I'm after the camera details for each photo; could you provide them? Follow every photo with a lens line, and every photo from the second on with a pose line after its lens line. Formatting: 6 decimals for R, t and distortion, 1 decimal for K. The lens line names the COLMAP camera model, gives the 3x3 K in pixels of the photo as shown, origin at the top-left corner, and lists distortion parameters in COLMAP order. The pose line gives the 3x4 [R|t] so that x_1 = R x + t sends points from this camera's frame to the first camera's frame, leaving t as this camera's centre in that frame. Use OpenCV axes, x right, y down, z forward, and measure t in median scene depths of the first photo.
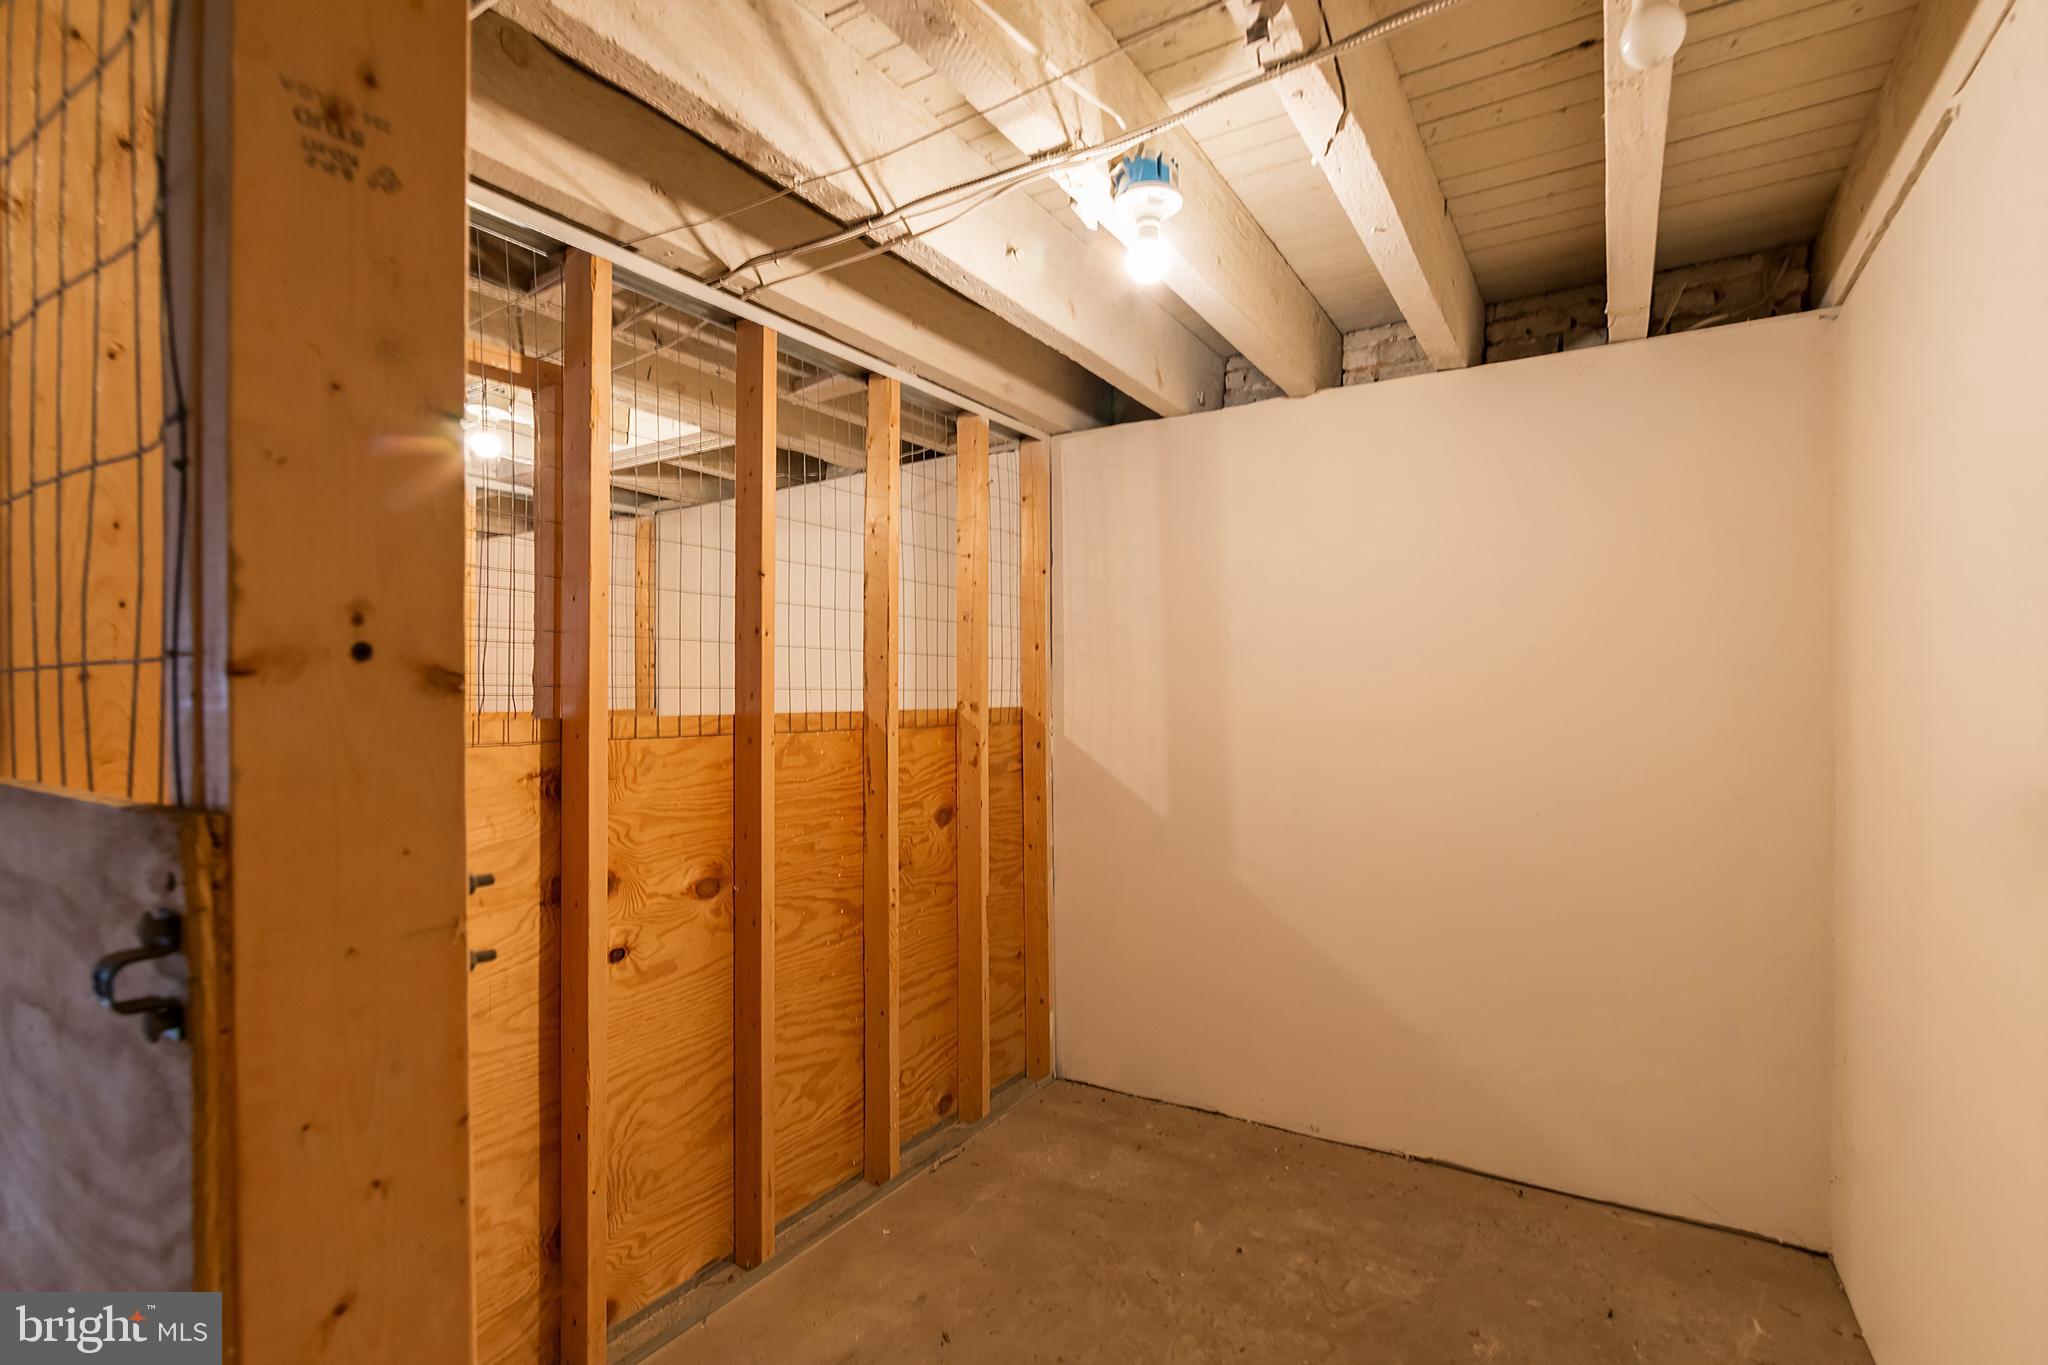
lens RADIAL K [[916.1, 0, 1029.9], [0, 916.1, 680.9], [0, 0, 1]] dist [-0.005688, 0.002296]
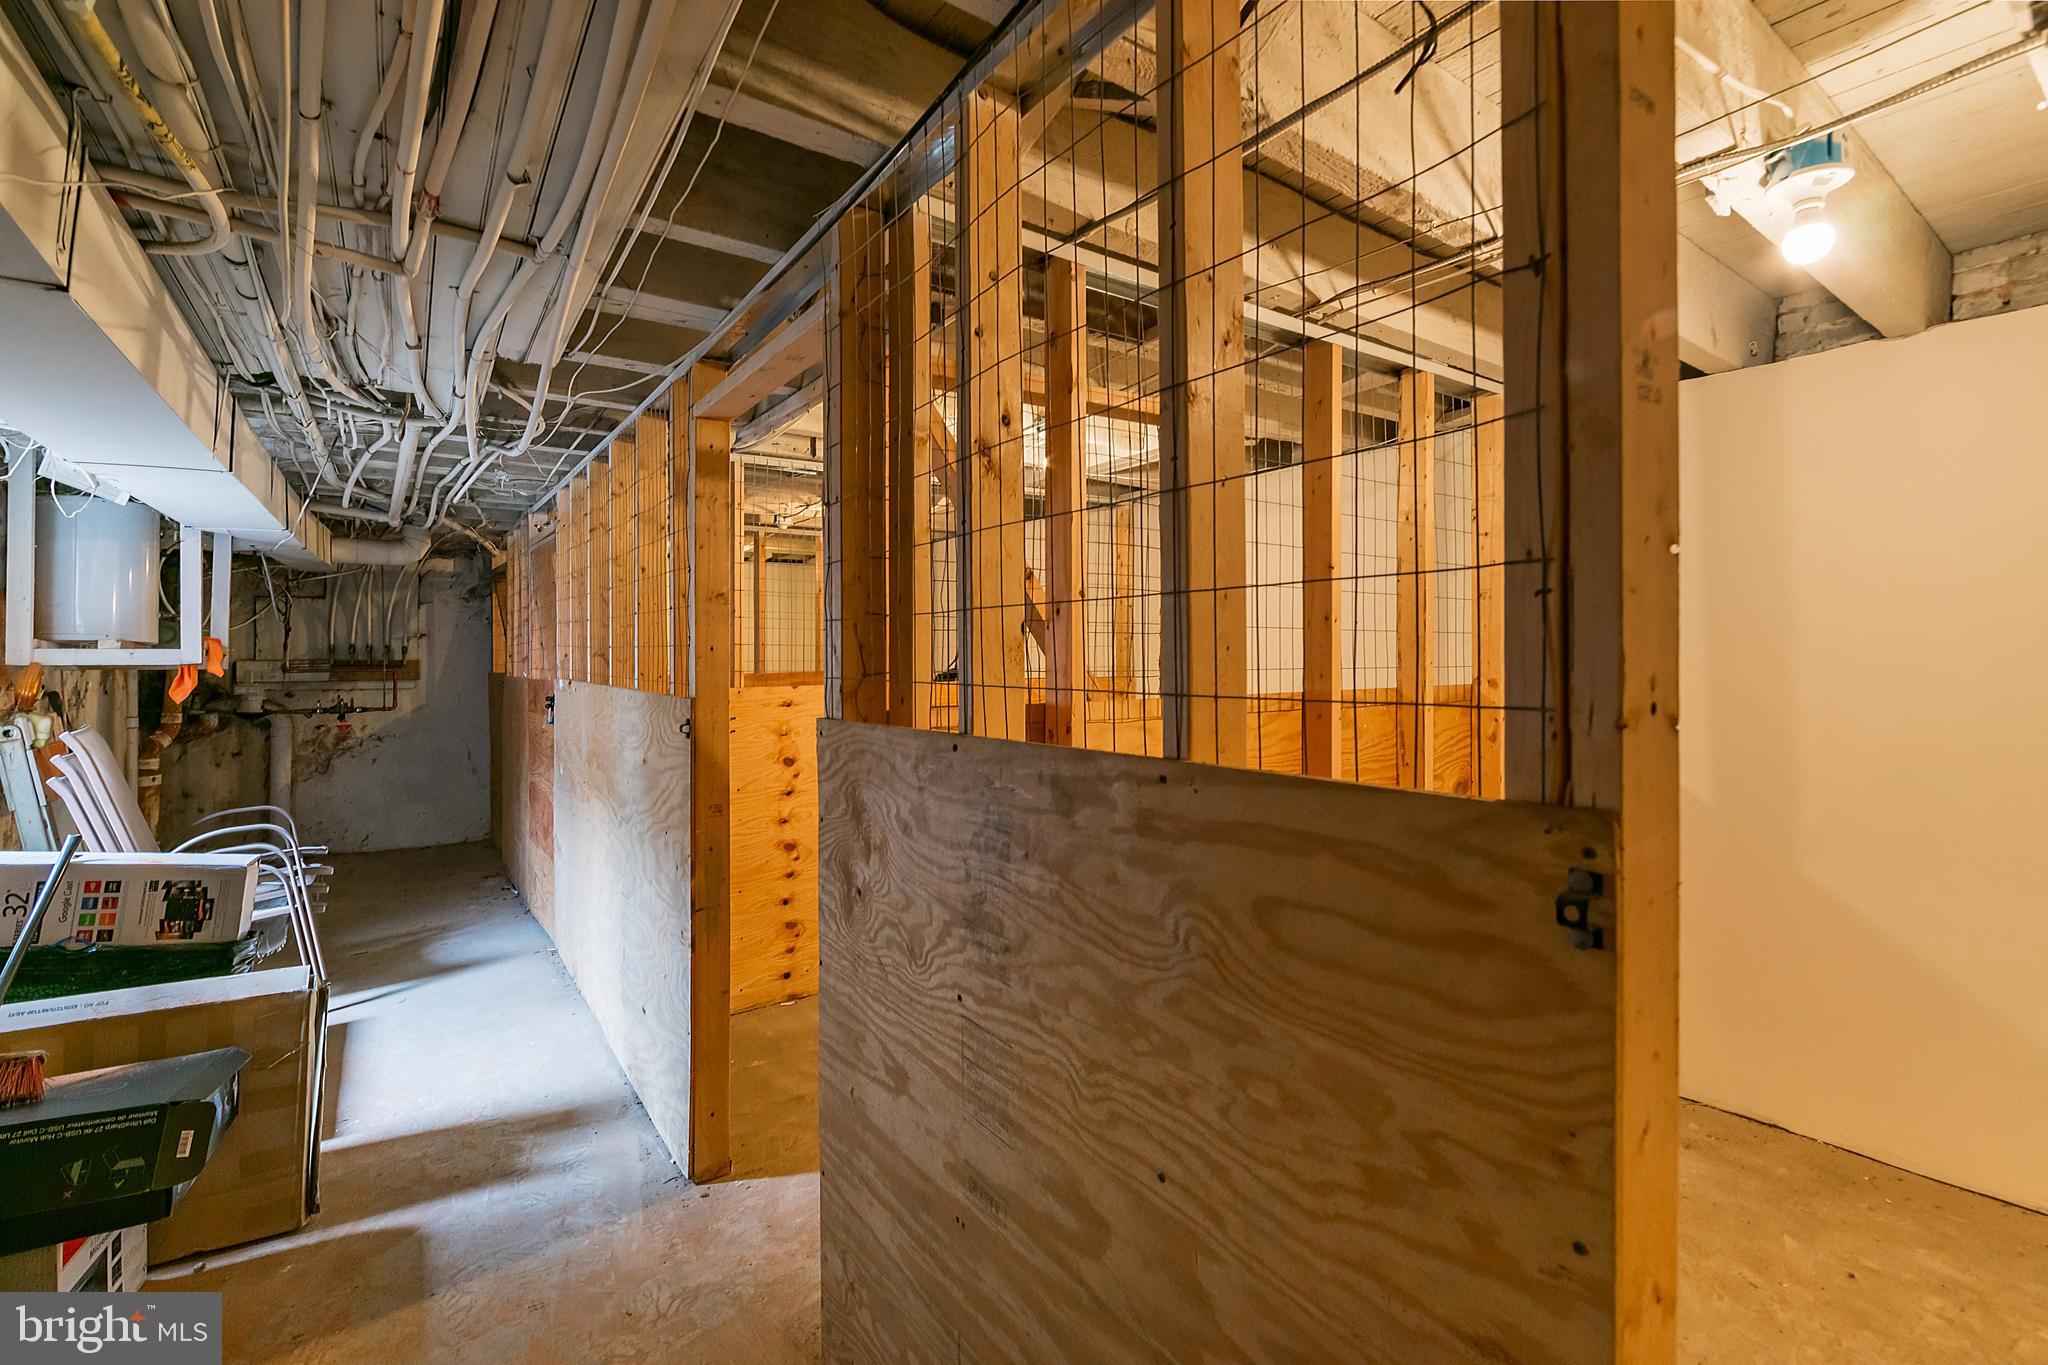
lens RADIAL K [[916.1, 0, 1002.0], [0, 916.1, 645.4], [0, 0, 1]] dist [-0.005688, 0.002296]
pose [[0.932023, -0.000391, -0.362398, -0.242142], [0.004542, 0.999933, 0.010603, -0.032550], [0.362370, -0.011529, 0.931963, -0.172750]]
